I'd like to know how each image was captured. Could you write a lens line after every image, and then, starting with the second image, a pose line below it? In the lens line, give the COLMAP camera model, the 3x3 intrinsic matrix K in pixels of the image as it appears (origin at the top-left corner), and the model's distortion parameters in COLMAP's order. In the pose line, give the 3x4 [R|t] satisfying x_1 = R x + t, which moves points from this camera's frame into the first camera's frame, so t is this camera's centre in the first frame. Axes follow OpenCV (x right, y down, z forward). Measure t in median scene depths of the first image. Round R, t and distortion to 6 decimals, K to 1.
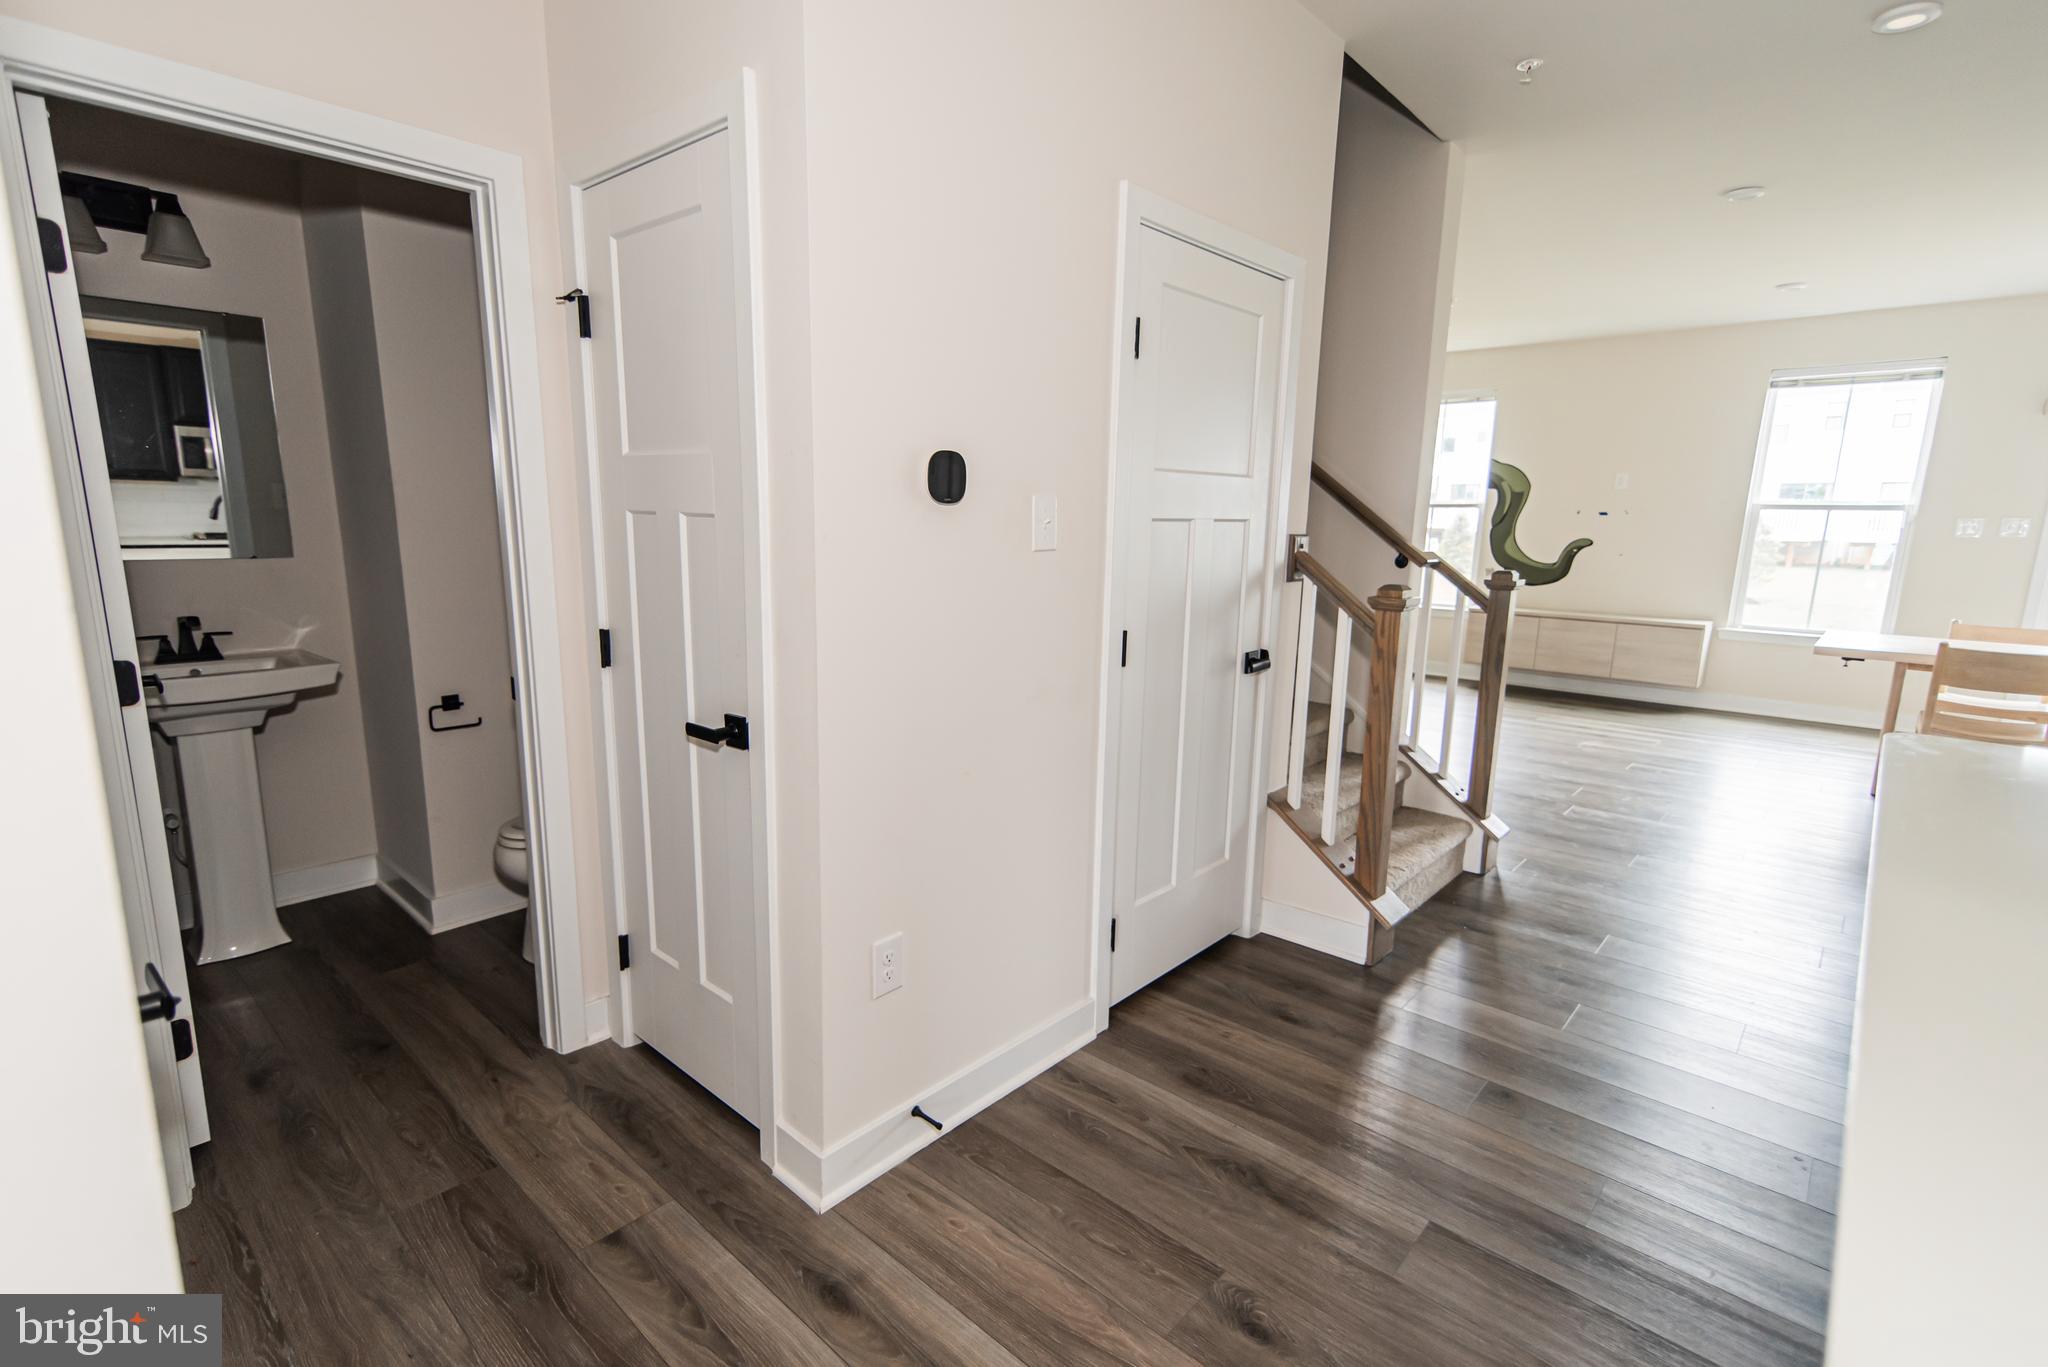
lens RADIAL K [[948.7, 0, 1016.2], [0, 948.7, 686.7], [0, 0, 1]] dist [0.014709, -0.000897]
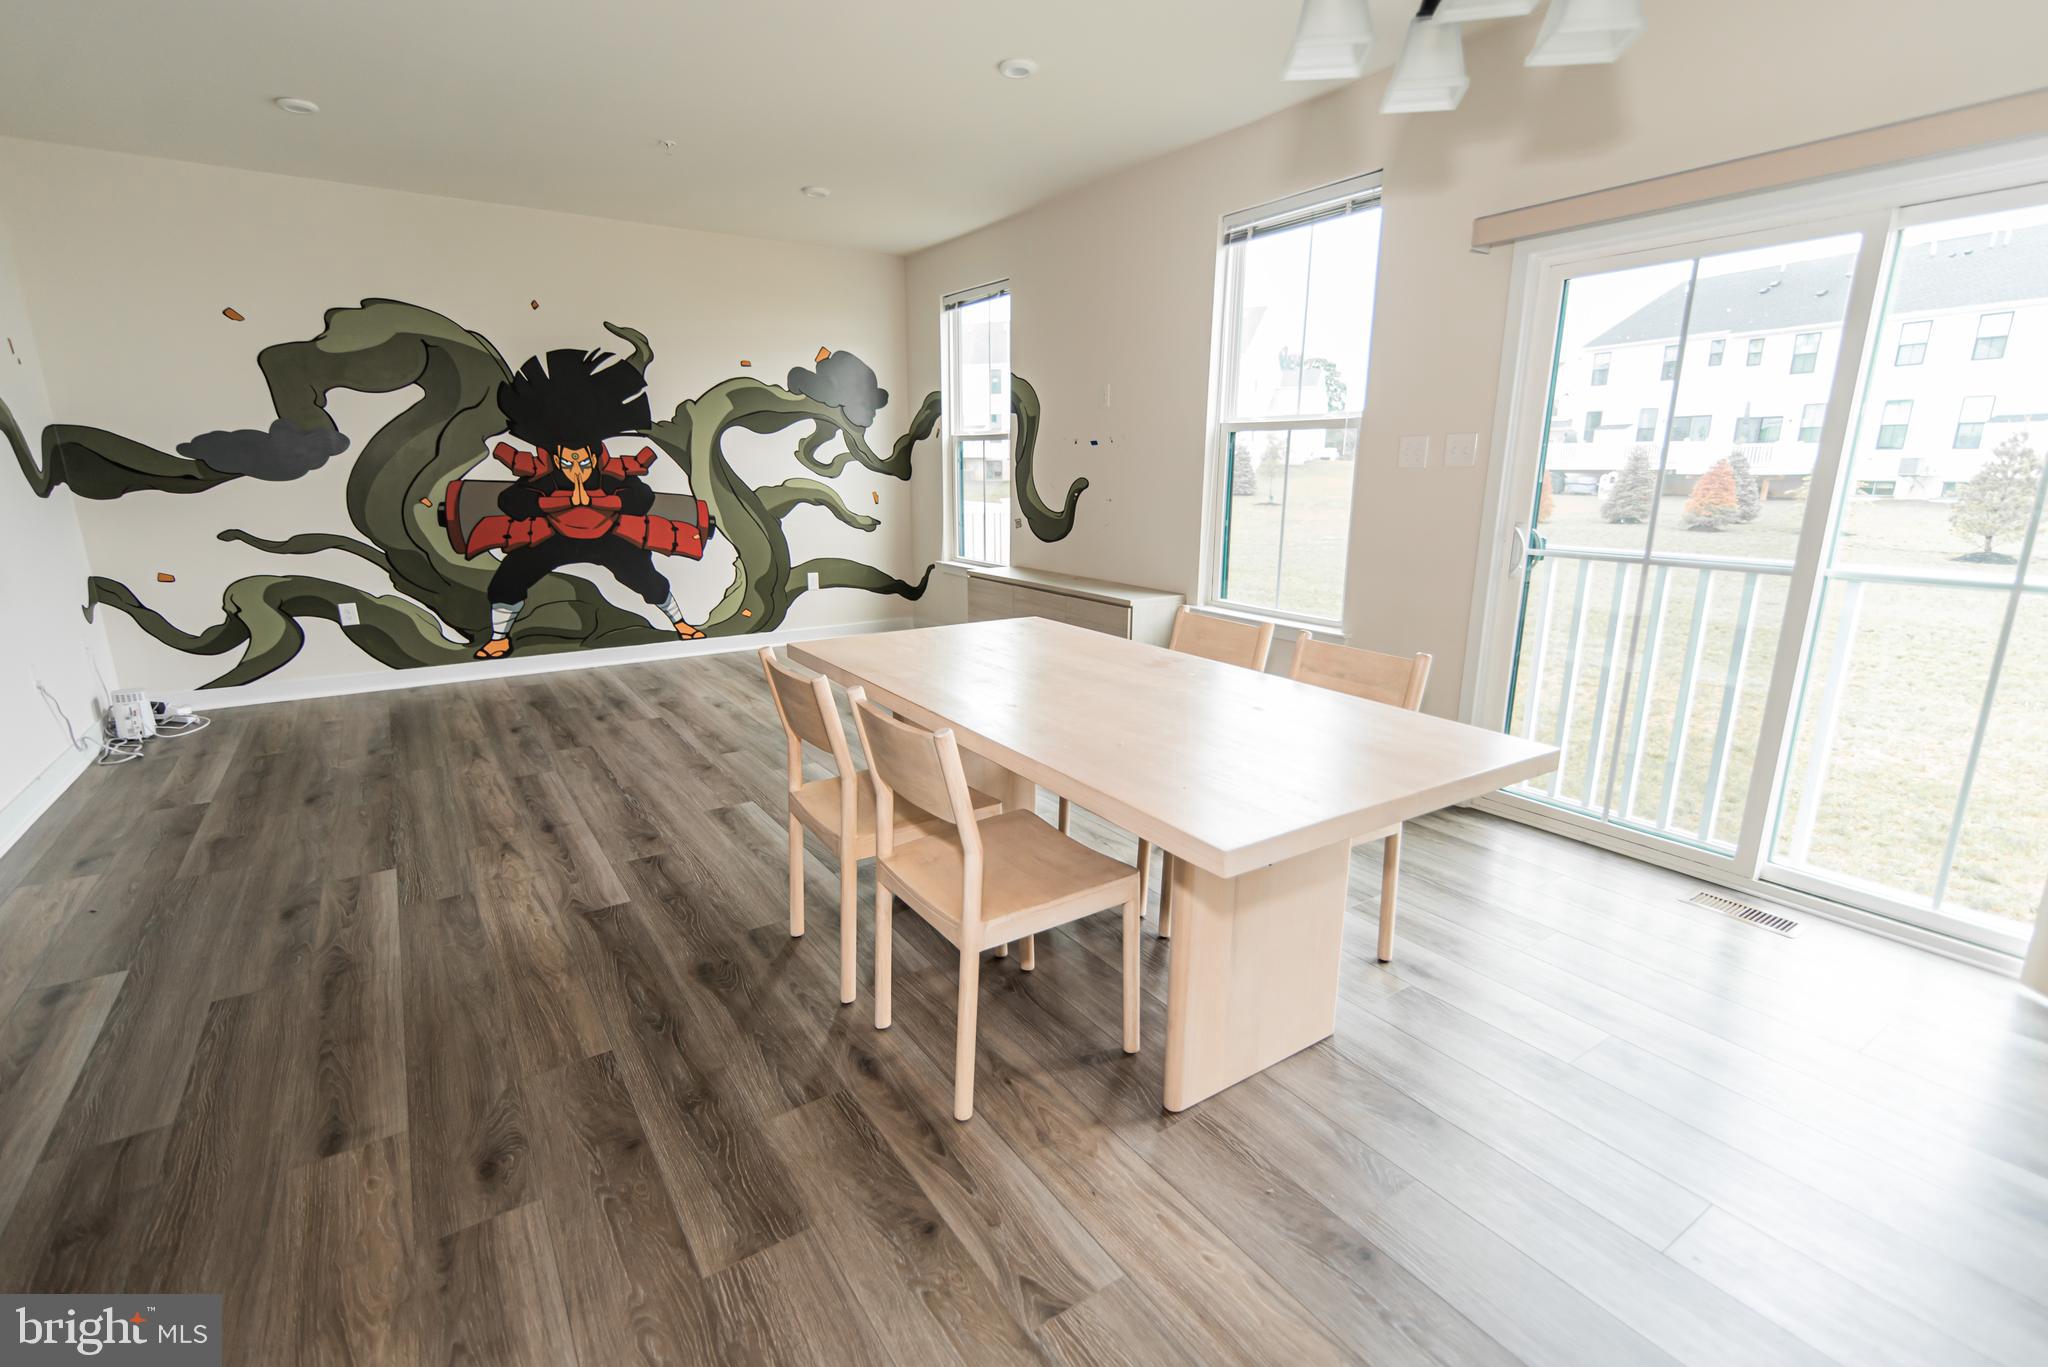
lens RADIAL K [[936.7, 0, 1018.2], [0, 936.7, 688.4], [0, 0, 1]] dist [0.013445, -0.000792]
pose [[0.969585, 0.042065, -0.241115, 1.741219], [-0.029012, 0.997928, 0.057433, -0.081460], [0.243031, -0.048691, 0.968796, 0.678430]]
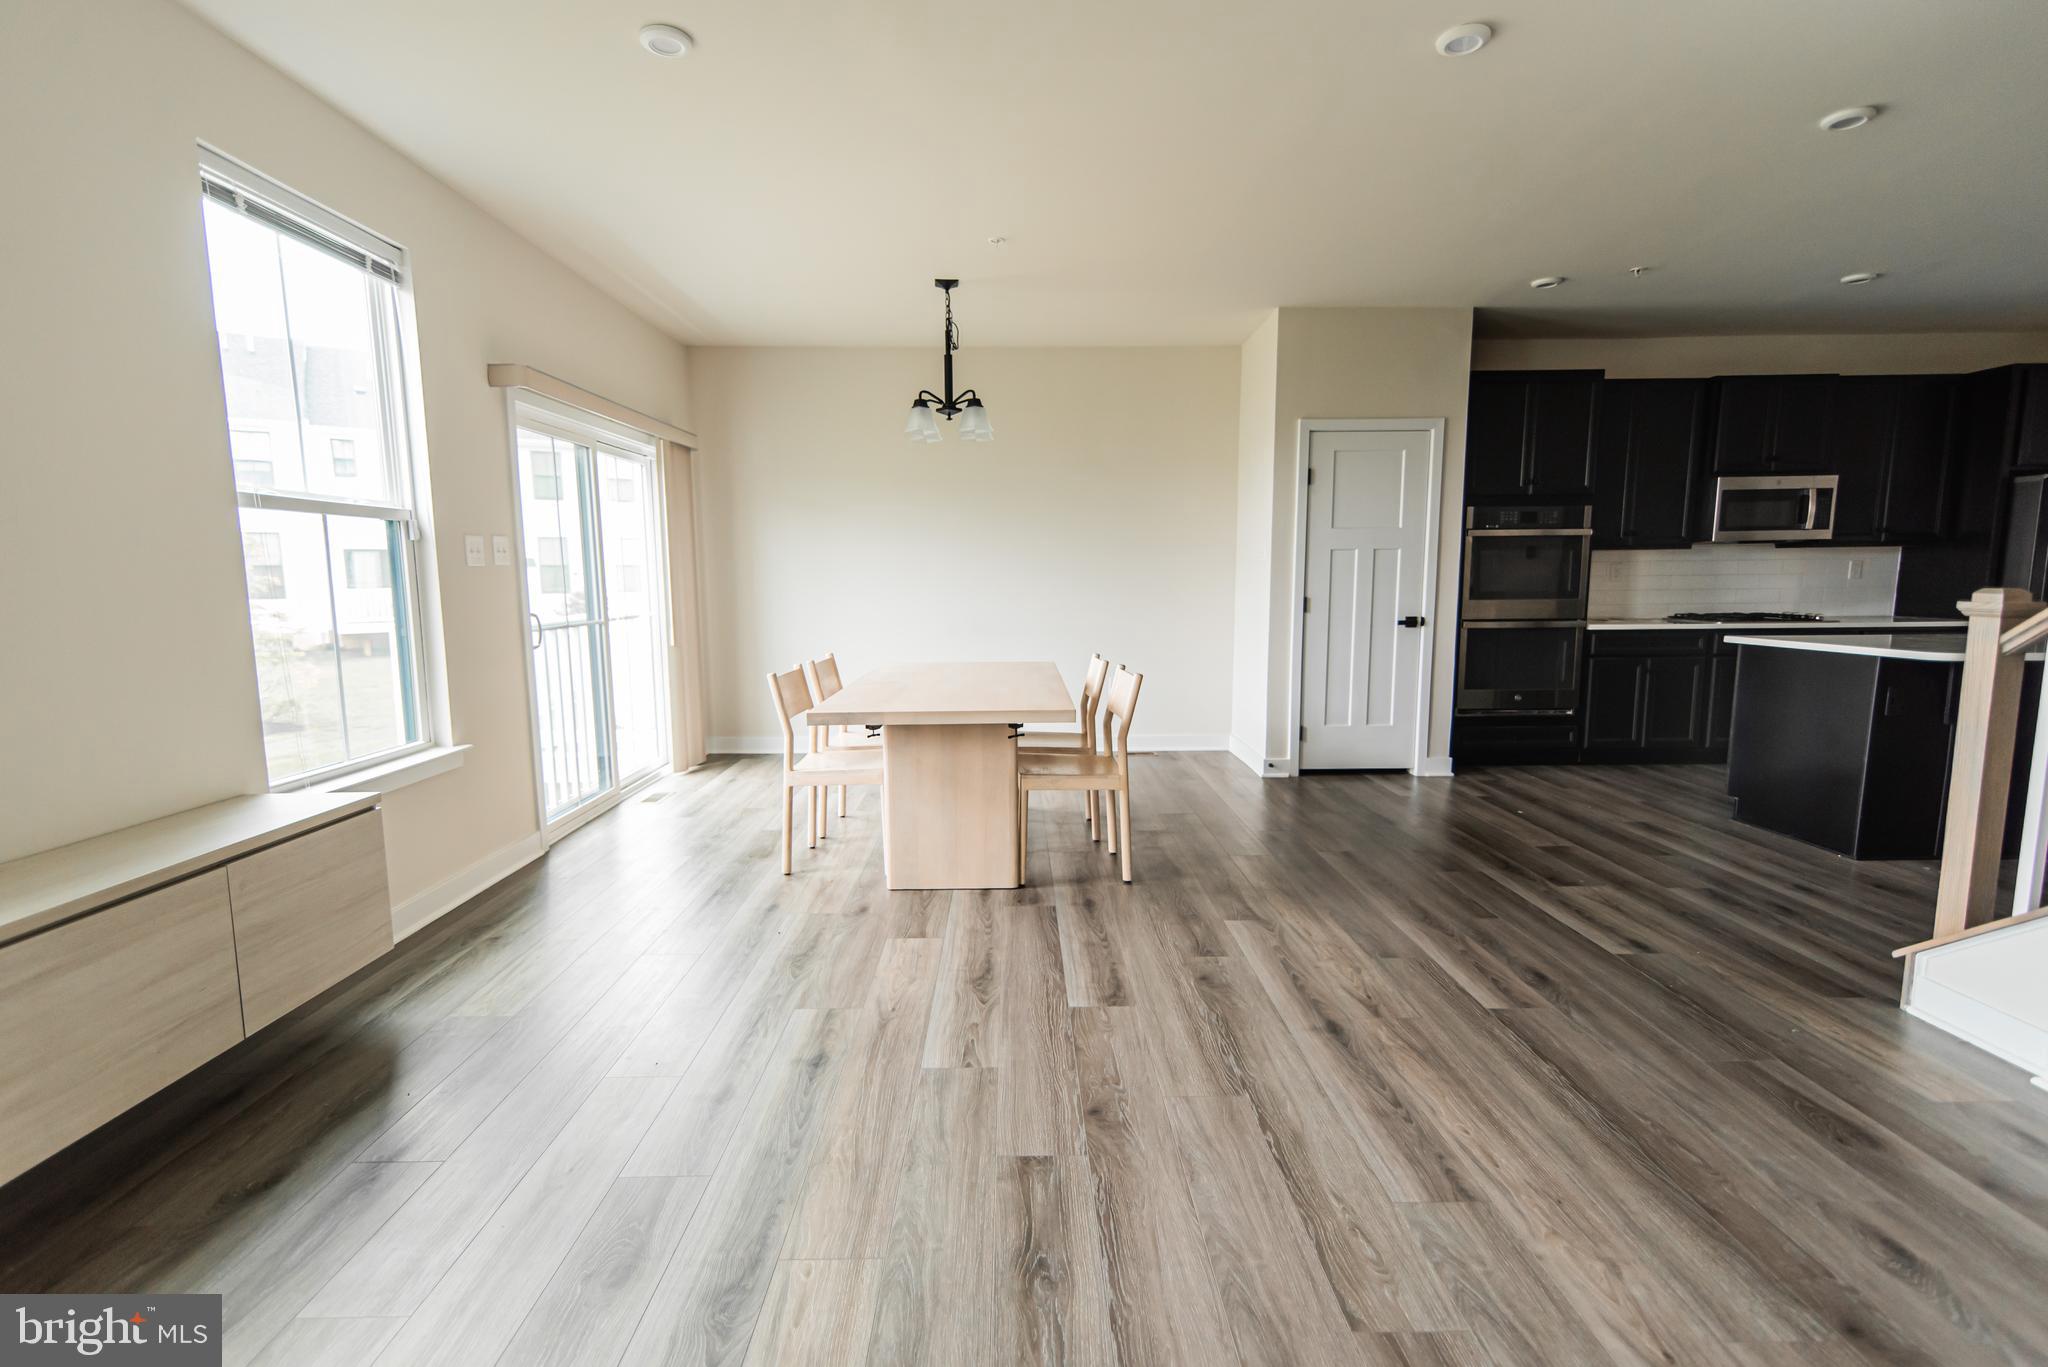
lens RADIAL K [[936.7, 0, 1018.2], [0, 936.7, 688.4], [0, 0, 1]] dist [0.013445, -0.000792]
pose [[-0.678687, -0.102203, 0.727281, 0.565546], [0.132920, 0.956823, 0.258499, -0.370170], [-0.722299, 0.272110, -0.635799, 2.248753]]
